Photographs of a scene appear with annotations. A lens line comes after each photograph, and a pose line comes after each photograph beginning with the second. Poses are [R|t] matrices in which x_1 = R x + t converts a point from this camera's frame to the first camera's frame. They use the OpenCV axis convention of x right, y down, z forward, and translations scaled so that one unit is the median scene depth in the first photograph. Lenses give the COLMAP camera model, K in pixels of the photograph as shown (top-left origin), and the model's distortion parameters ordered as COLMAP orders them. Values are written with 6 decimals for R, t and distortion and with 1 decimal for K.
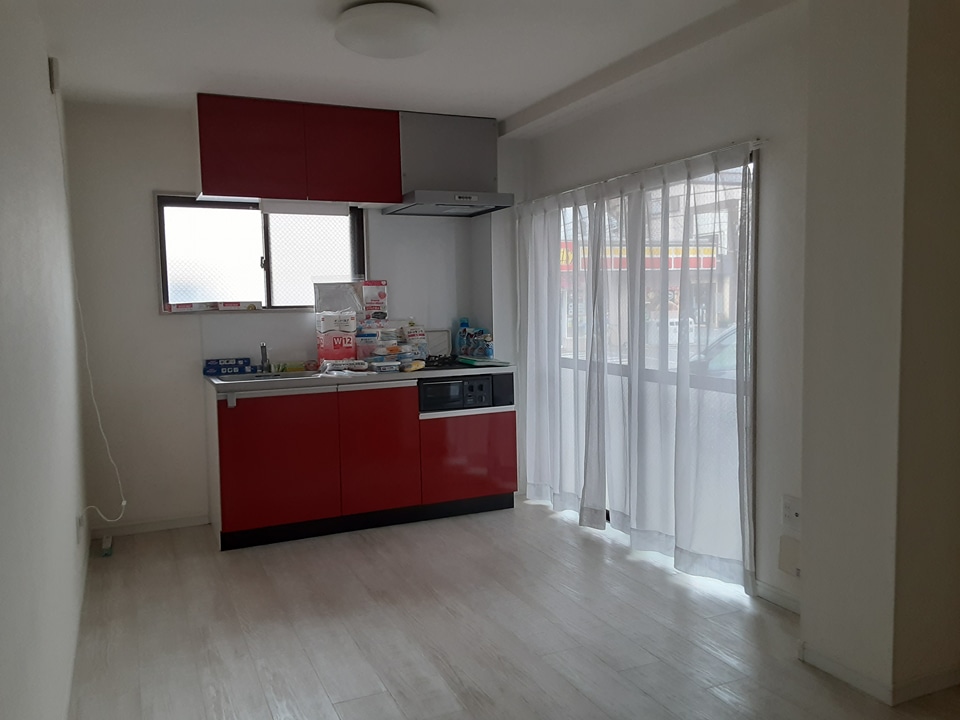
lens RADIAL K [[769.5, 0, 461.5], [0, 769.5, 363.7], [0, 0, 1]] dist [0.105525, -0.095803]
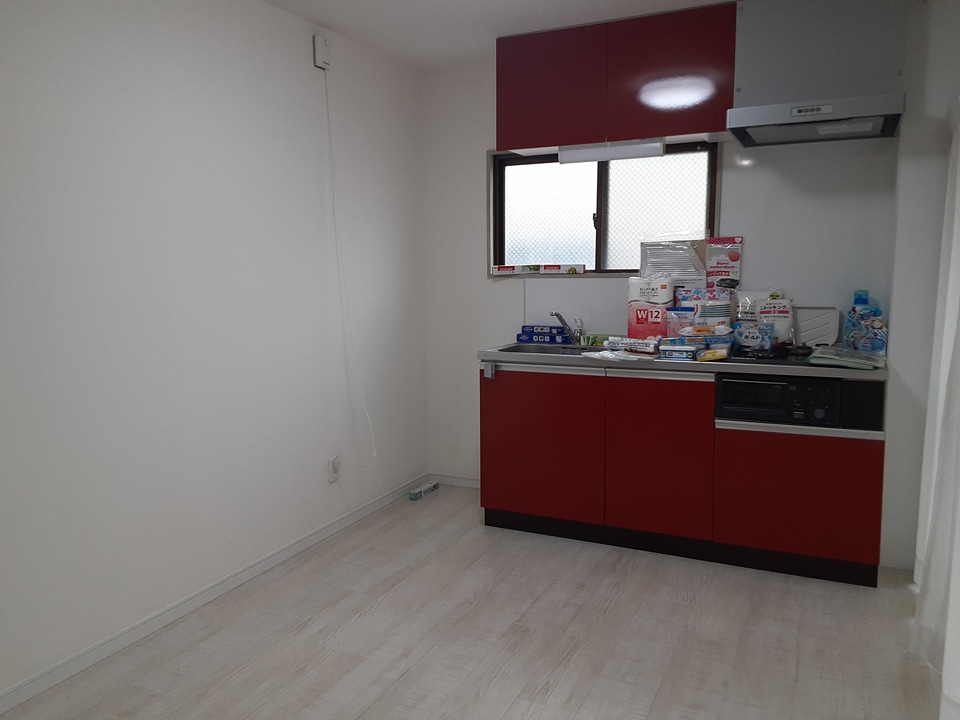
lens RADIAL K [[769.5, 0, 469.8], [0, 769.5, 354.2], [0, 0, 1]] dist [0.105525, -0.095803]
pose [[0.650515, 0.102259, -0.752578, 0.337062], [-0.067751, 0.994757, 0.076603, -0.037443], [0.756465, 0.001156, 0.654033, 0.328683]]
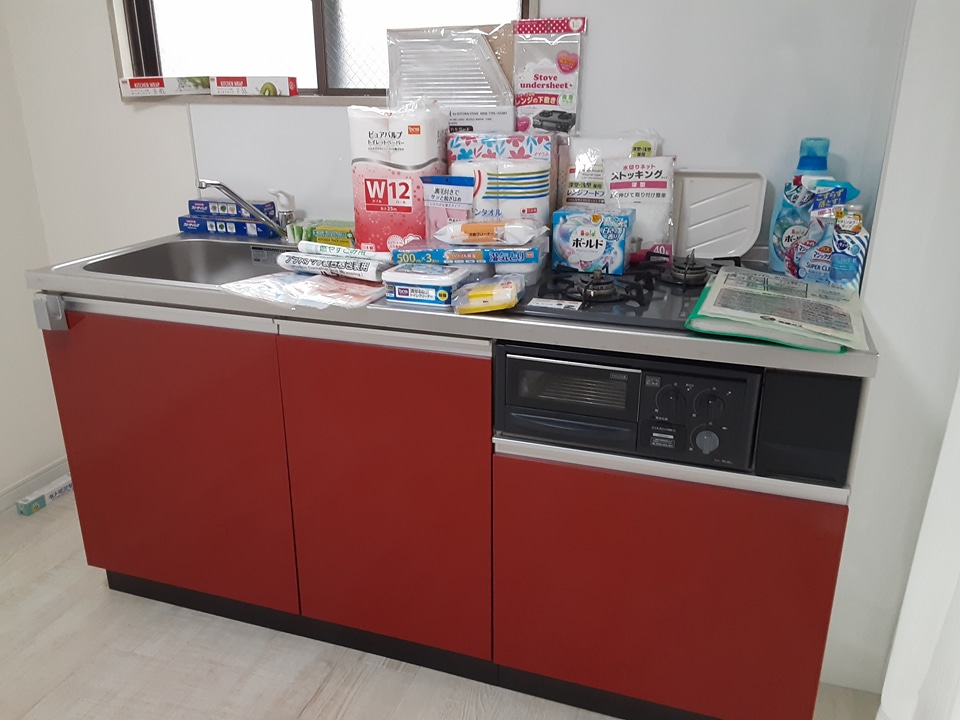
lens RADIAL K [[769.5, 0, 470.8], [0, 769.5, 352.7], [0, 0, 1]] dist [0.105525, -0.095803]
pose [[0.724358, 0.242891, -0.645221, 0.143759], [-0.065774, 0.955961, 0.286028, -0.065069], [0.686279, -0.164748, 0.708434, 0.740827]]
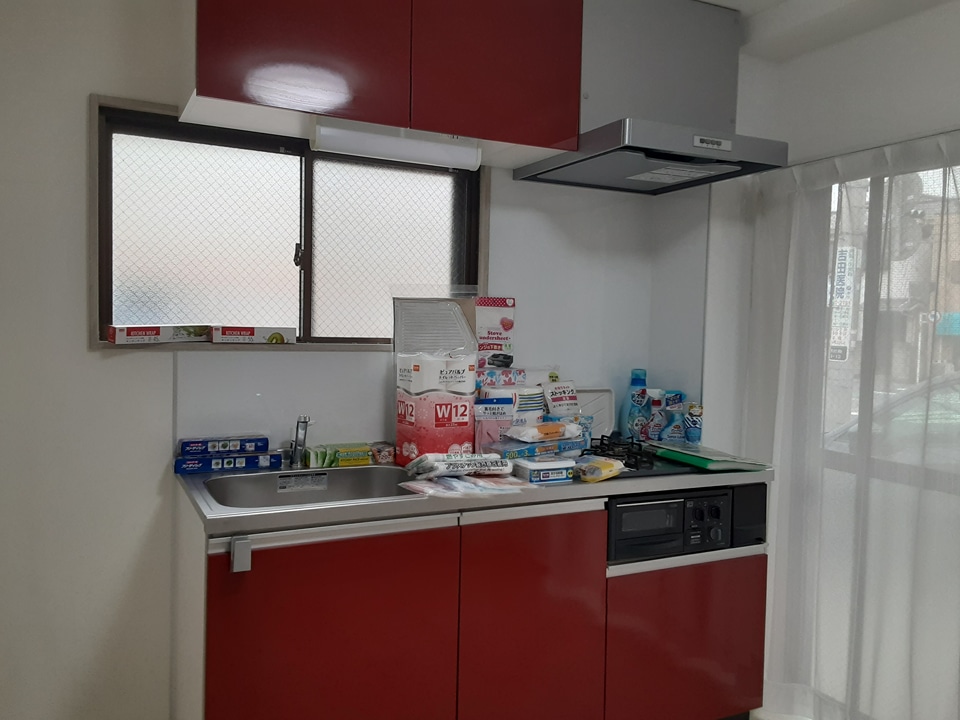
lens RADIAL K [[769.5, 0, 457.3], [0, 769.5, 357.5], [0, 0, 1]] dist [0.105525, -0.095803]
pose [[0.998048, 0.041199, 0.046942, -0.175823], [-0.039290, 0.998391, -0.040884, -0.044354], [-0.048551, 0.038960, 0.998061, 0.486335]]
